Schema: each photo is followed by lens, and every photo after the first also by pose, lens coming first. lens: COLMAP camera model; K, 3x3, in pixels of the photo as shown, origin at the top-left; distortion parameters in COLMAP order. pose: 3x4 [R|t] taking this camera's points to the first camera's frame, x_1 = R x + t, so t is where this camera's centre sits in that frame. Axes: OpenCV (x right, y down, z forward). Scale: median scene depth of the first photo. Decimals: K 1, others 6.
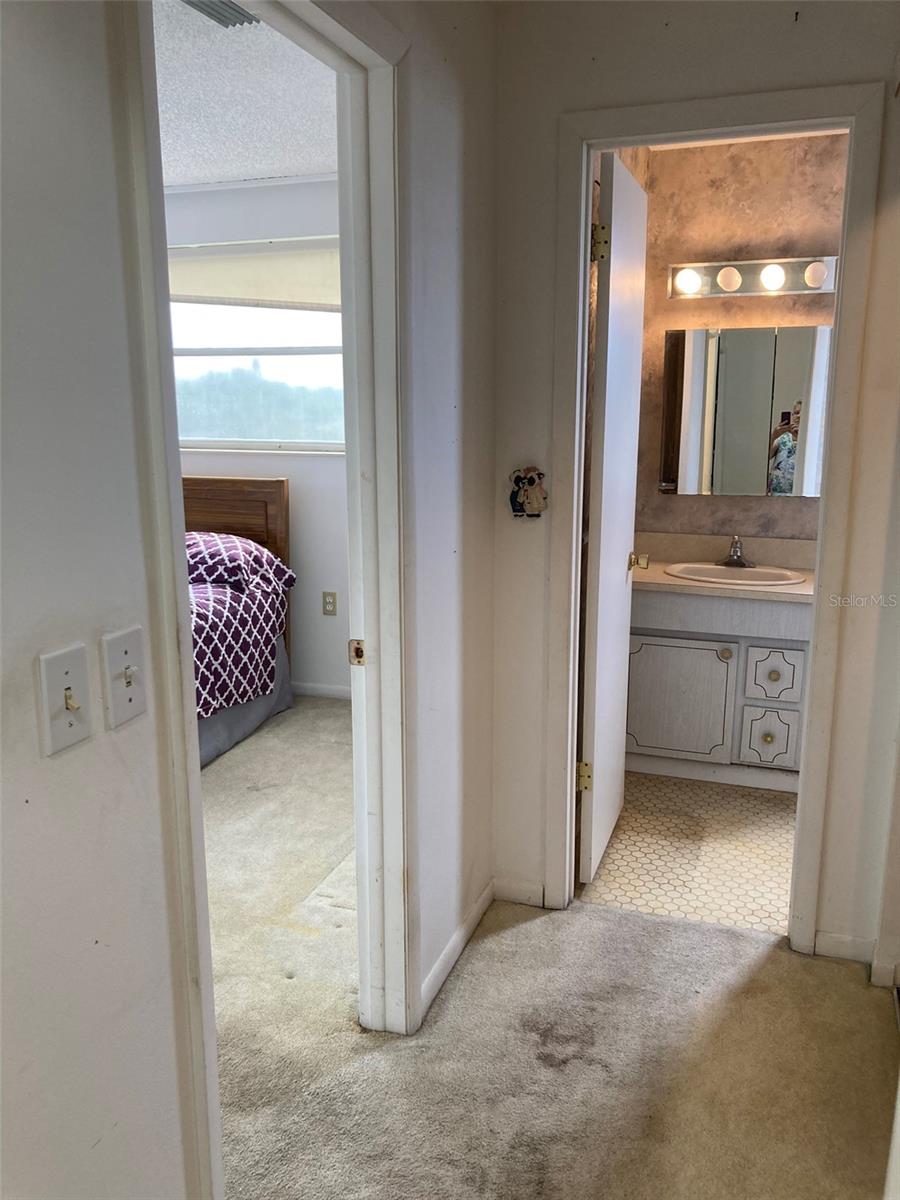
lens RADIAL K [[979.5, 0, 447.2], [0, 979.5, 602.1], [0, 0, 1]] dist [0.020262, -0.008802]
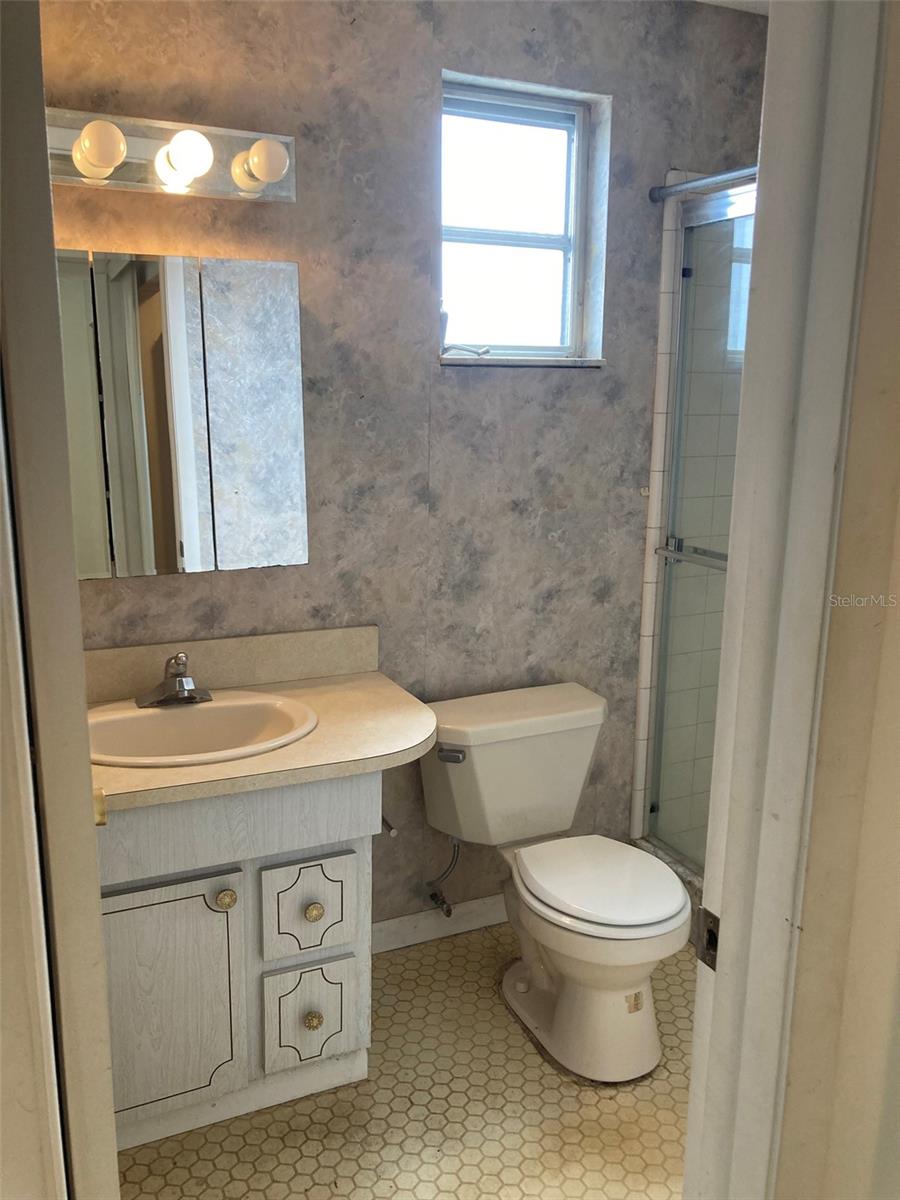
lens RADIAL K [[979.5, 0, 422.4], [0, 979.5, 600.8], [0, 0, 1]] dist [0.020262, -0.008802]
pose [[0.711765, -0.146256, 0.687022, 0.033309], [0.129507, 0.988639, 0.076294, -0.139869], [-0.690376, 0.034670, 0.722620, 0.619760]]
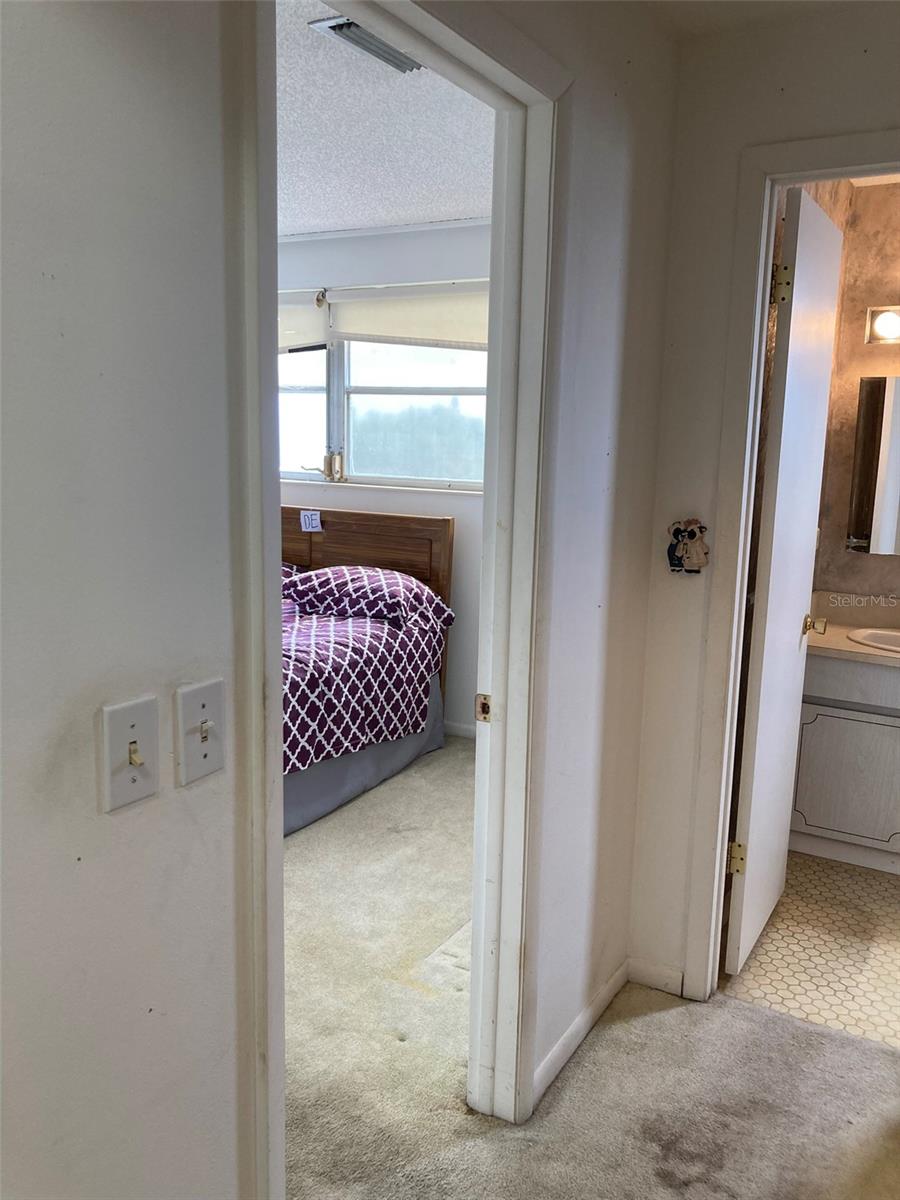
lens RADIAL K [[979.5, 0, 455.4], [0, 979.5, 597.4], [0, 0, 1]] dist [0.020262, -0.008802]
pose [[0.982585, 0.058104, -0.176497, 0.029650], [-0.065451, 0.997203, -0.036088, -0.013995], [0.173907, 0.047012, 0.983639, 0.039779]]
